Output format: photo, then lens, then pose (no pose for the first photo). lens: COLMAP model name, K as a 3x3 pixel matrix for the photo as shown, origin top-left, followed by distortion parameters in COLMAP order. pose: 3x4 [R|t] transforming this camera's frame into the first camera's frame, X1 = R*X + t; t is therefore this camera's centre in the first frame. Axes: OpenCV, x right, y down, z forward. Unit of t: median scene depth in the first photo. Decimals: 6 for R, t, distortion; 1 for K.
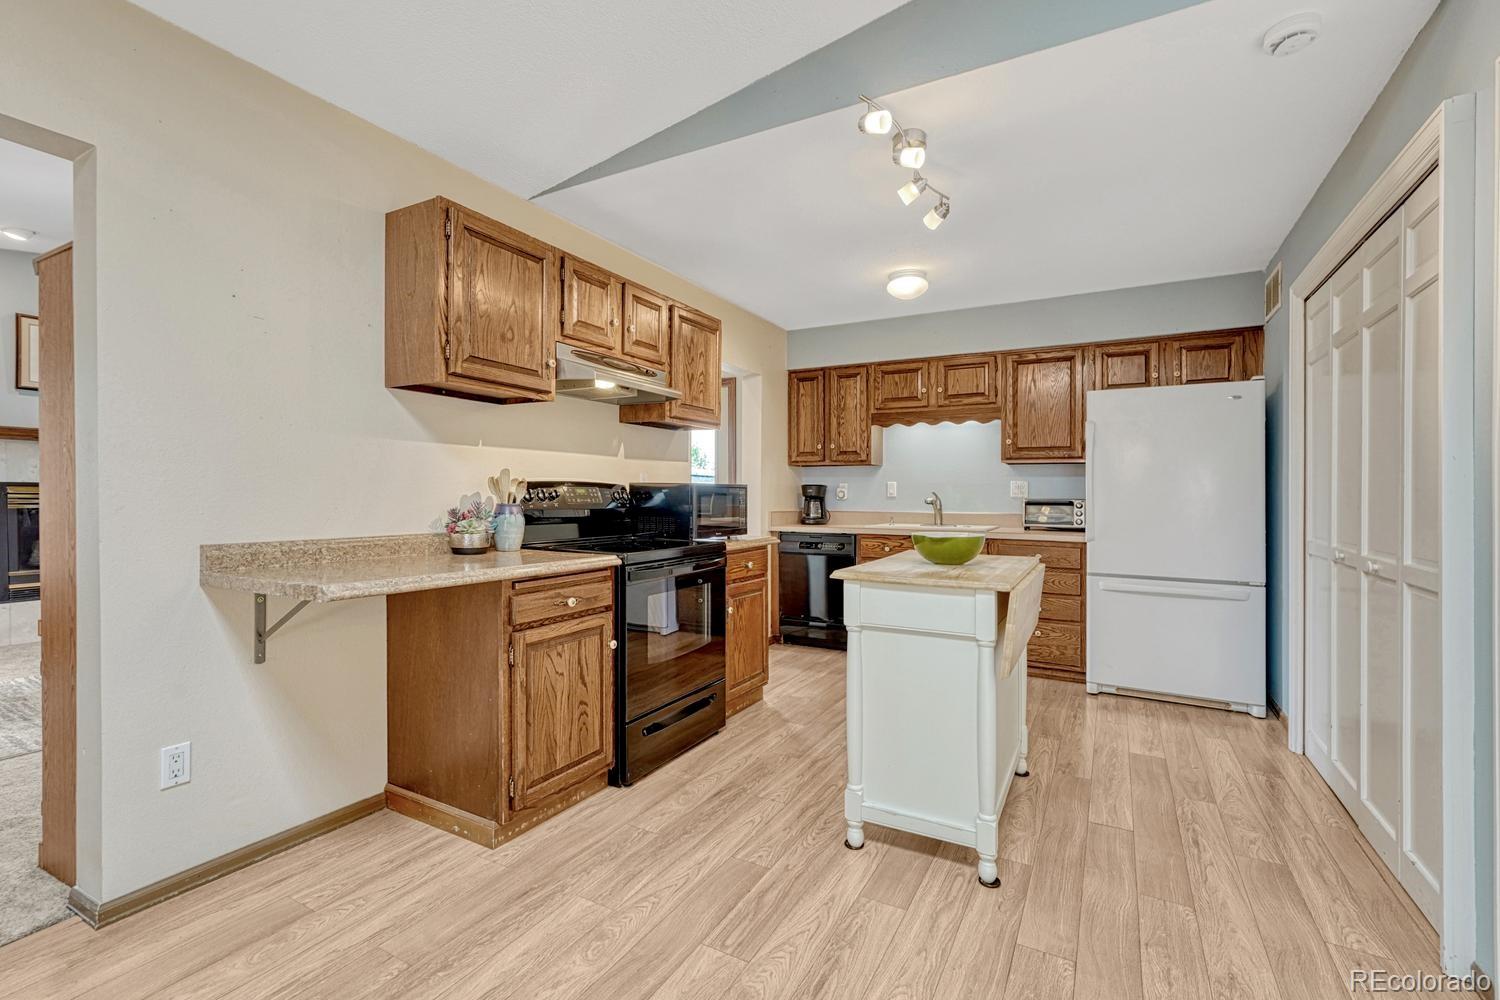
lens RADIAL K [[672.5, 0, 746.0], [0, 672.5, 500.4], [0, 0, 1]] dist [-0.003071, -0.000230]
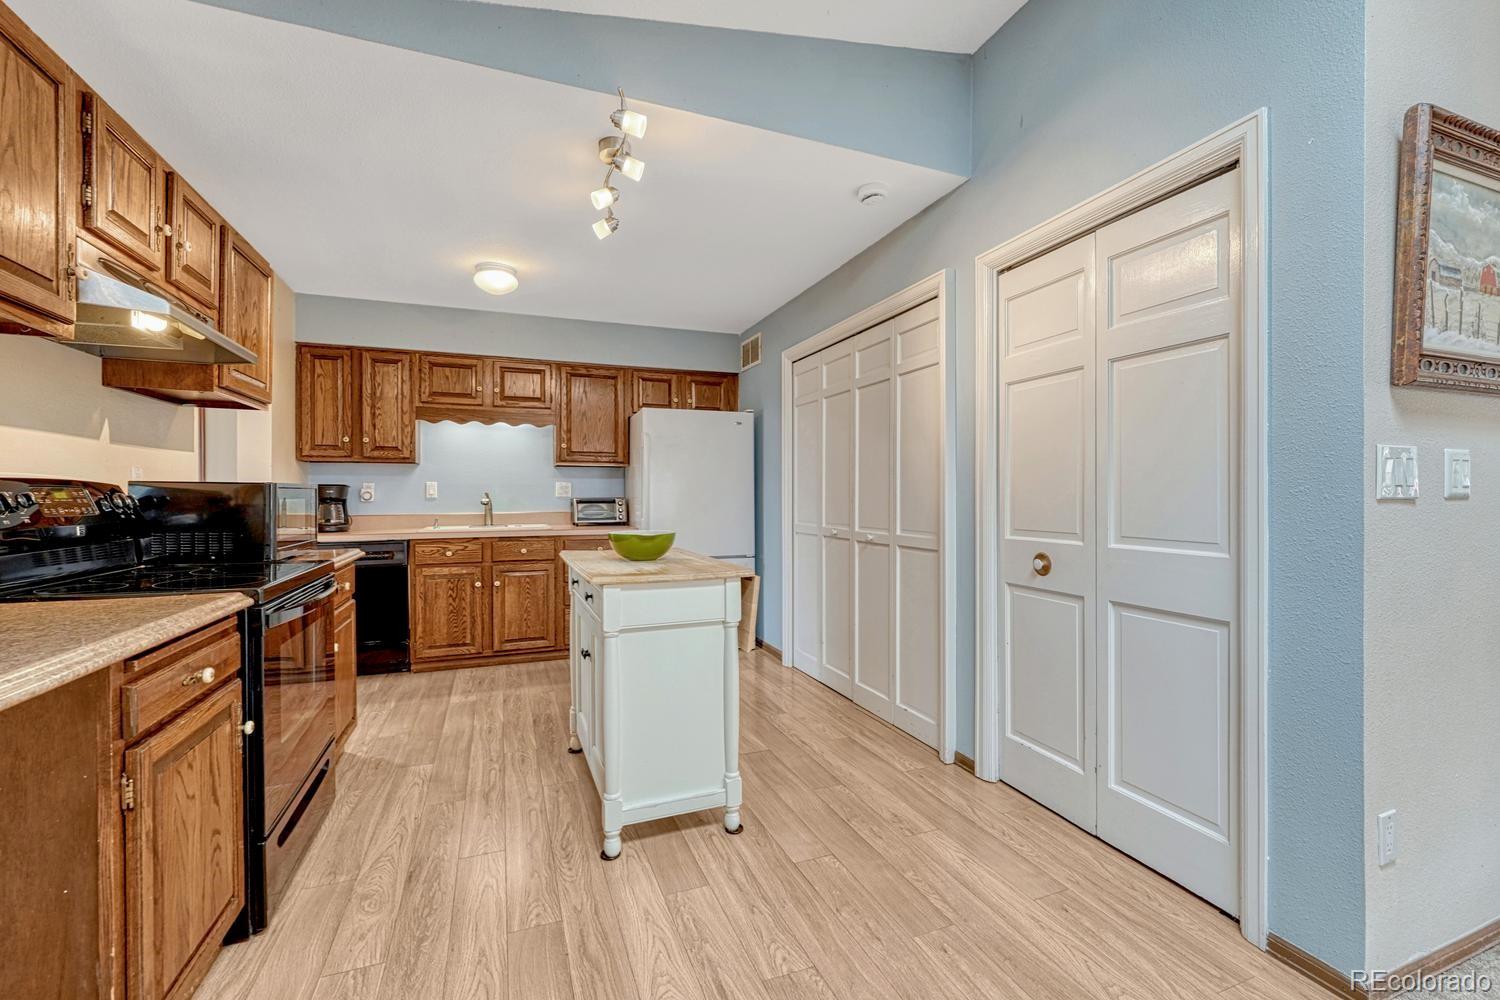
lens RADIAL K [[618.7, 0, 752.9], [0, 618.7, 499.5], [0, 0, 1]] dist [-0.009393, -0.000363]
pose [[0.634980, -0.014273, 0.772396, -0.245013], [0.013931, 0.999878, 0.007024, -0.004317], [-0.772403, 0.006300, 0.635102, 0.168088]]
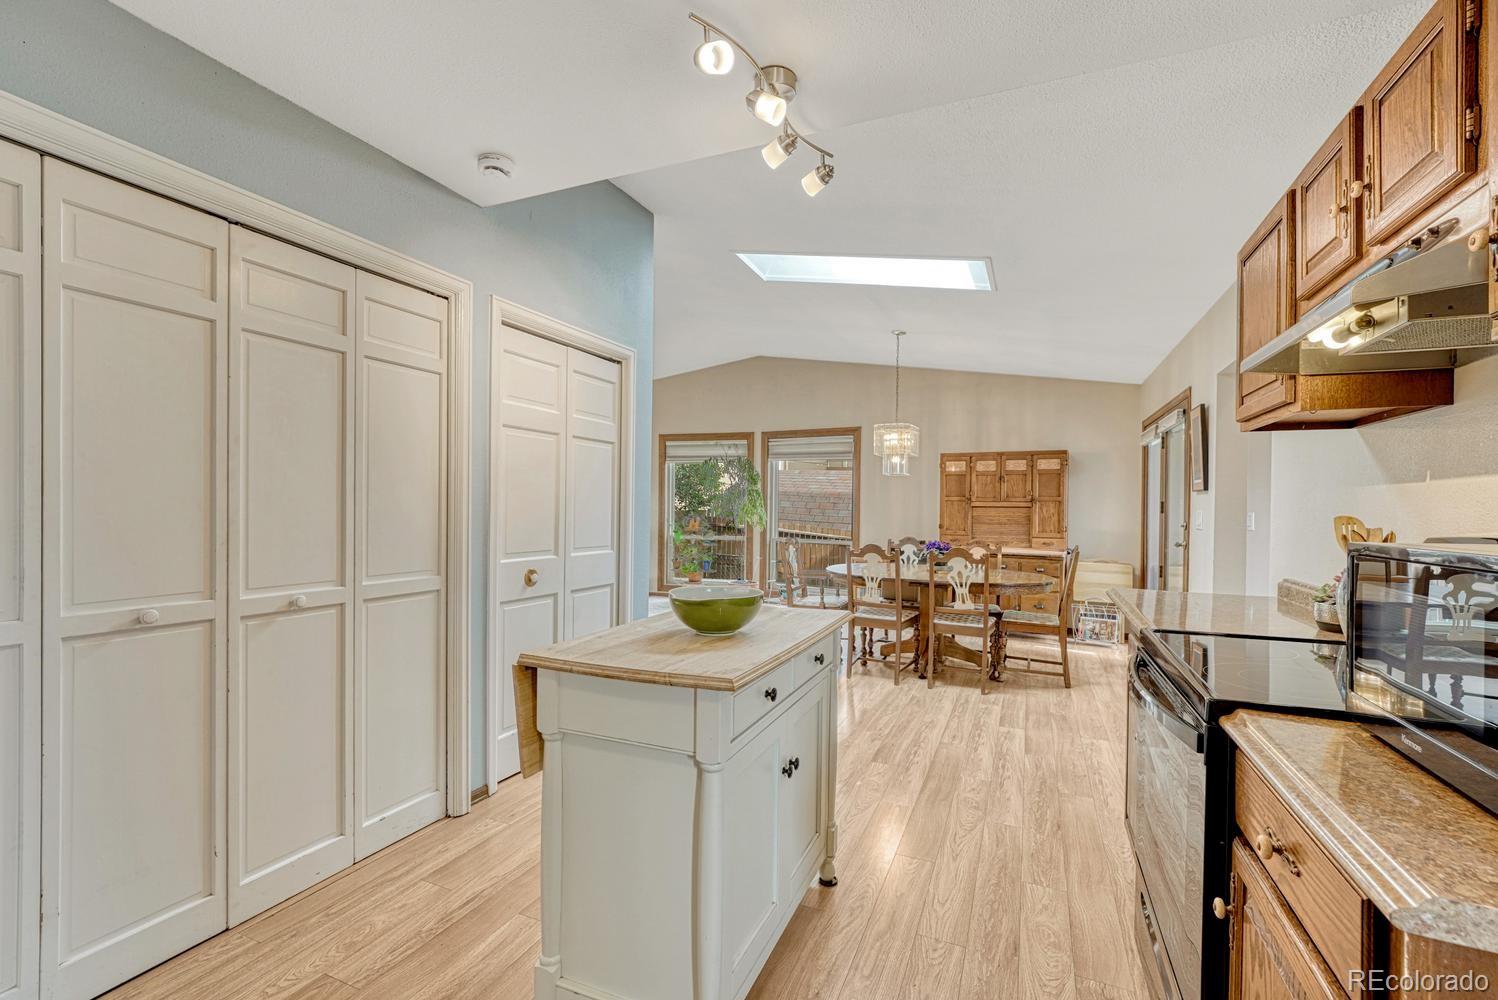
lens RADIAL K [[643.1, 0, 751.9], [0, 643.1, 511.5], [0, 0, 1]] dist [0.000183, 0.000032]
pose [[-0.995390, -0.021795, -0.093401, 0.229283], [-0.023366, 0.999603, 0.015765, -0.036036], [0.093020, 0.017875, -0.995504, 1.210958]]
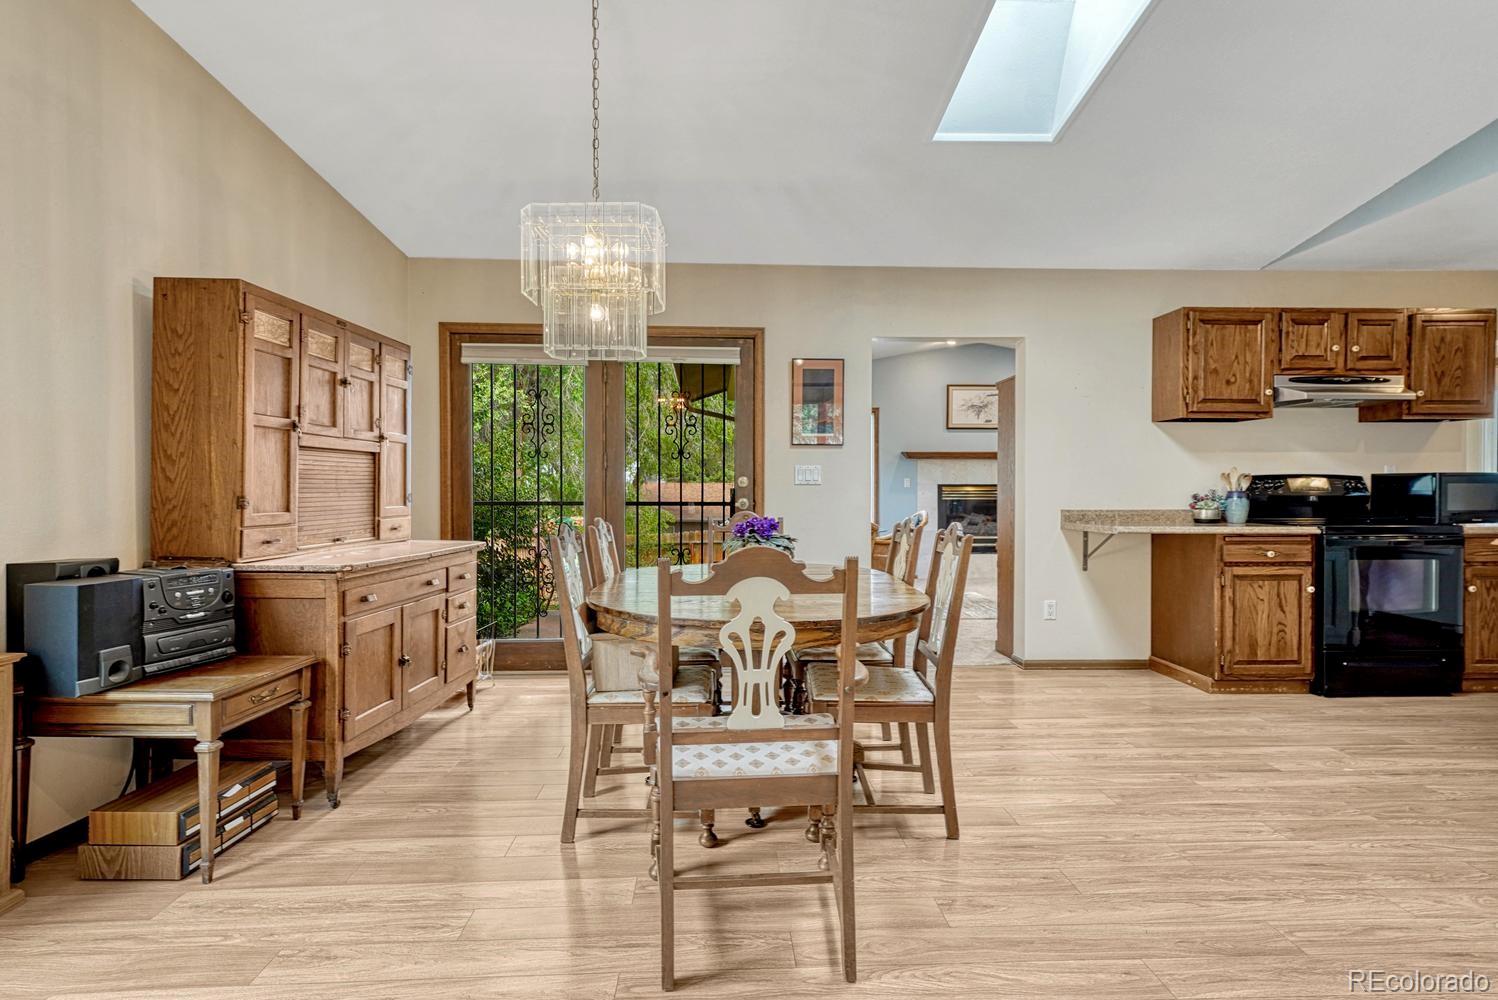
lens RADIAL K [[745.7, 0, 748.1], [0, 745.7, 505.3], [0, 0, 1]] dist [0.011033, -0.000139]
pose [[0.522768, 0.007738, -0.852440, 0.371539], [-0.002036, 0.999967, 0.007829, 0.019771], [0.852472, -0.002357, 0.522767, -0.585435]]
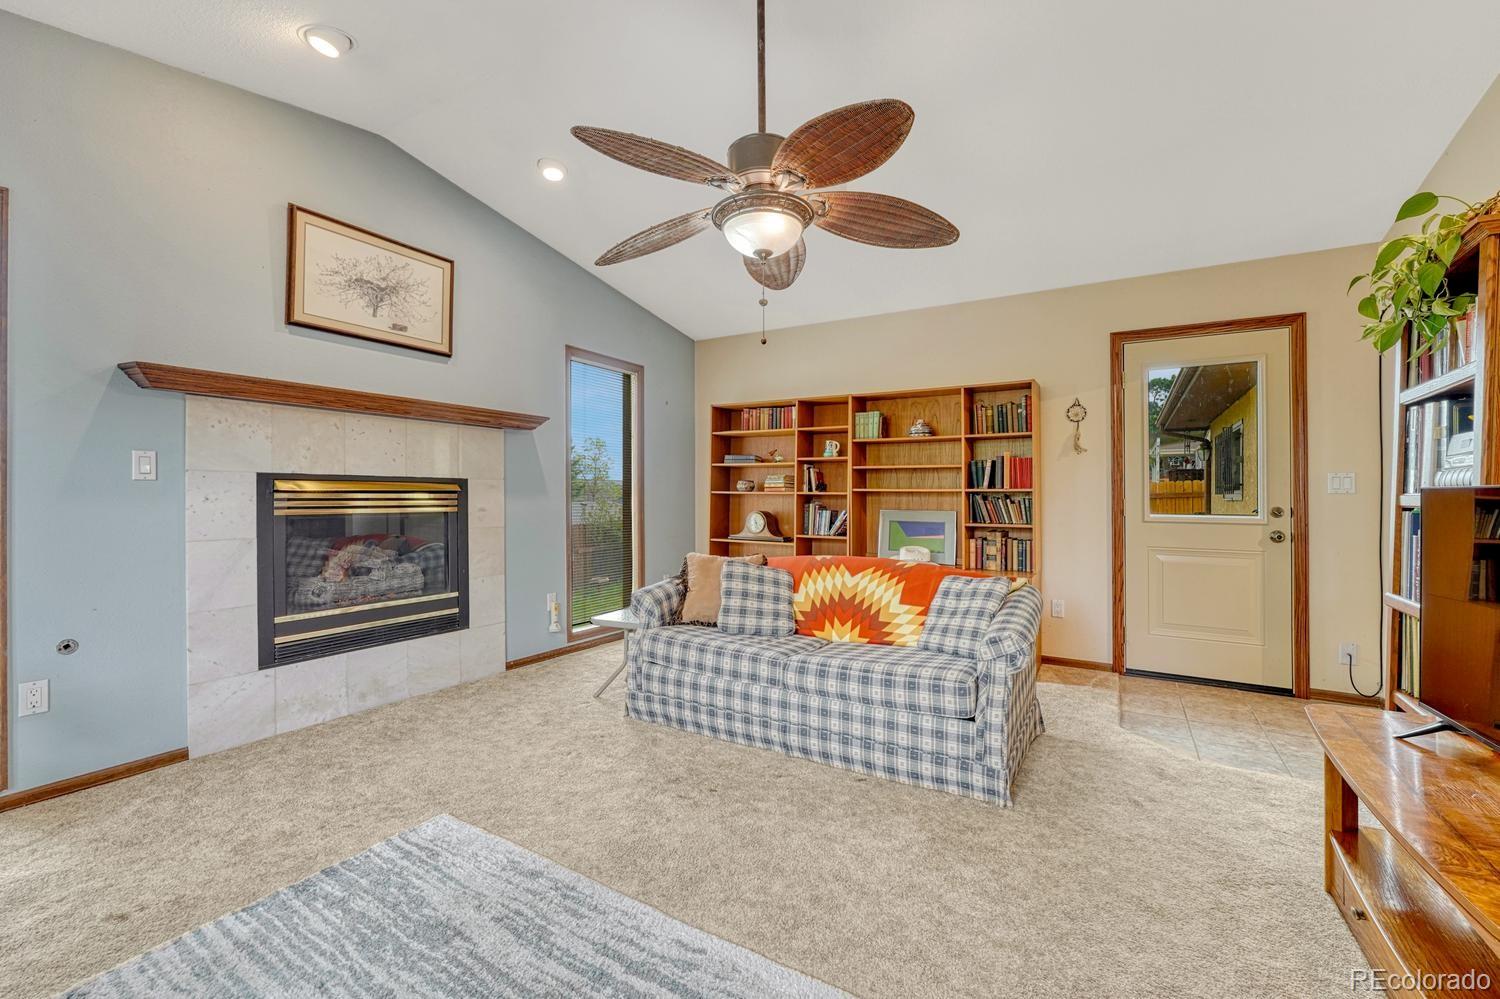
lens RADIAL K [[635.0, 0, 747.4], [0, 635.0, 502.3], [0, 0, 1]] dist [-0.000724, -0.000130]
pose [[0.999252, -0.001886, -0.038626, -0.849494], [0.001977, 0.999995, 0.002334, 0.001944], [0.038622, -0.002409, 0.999251, 0.560198]]
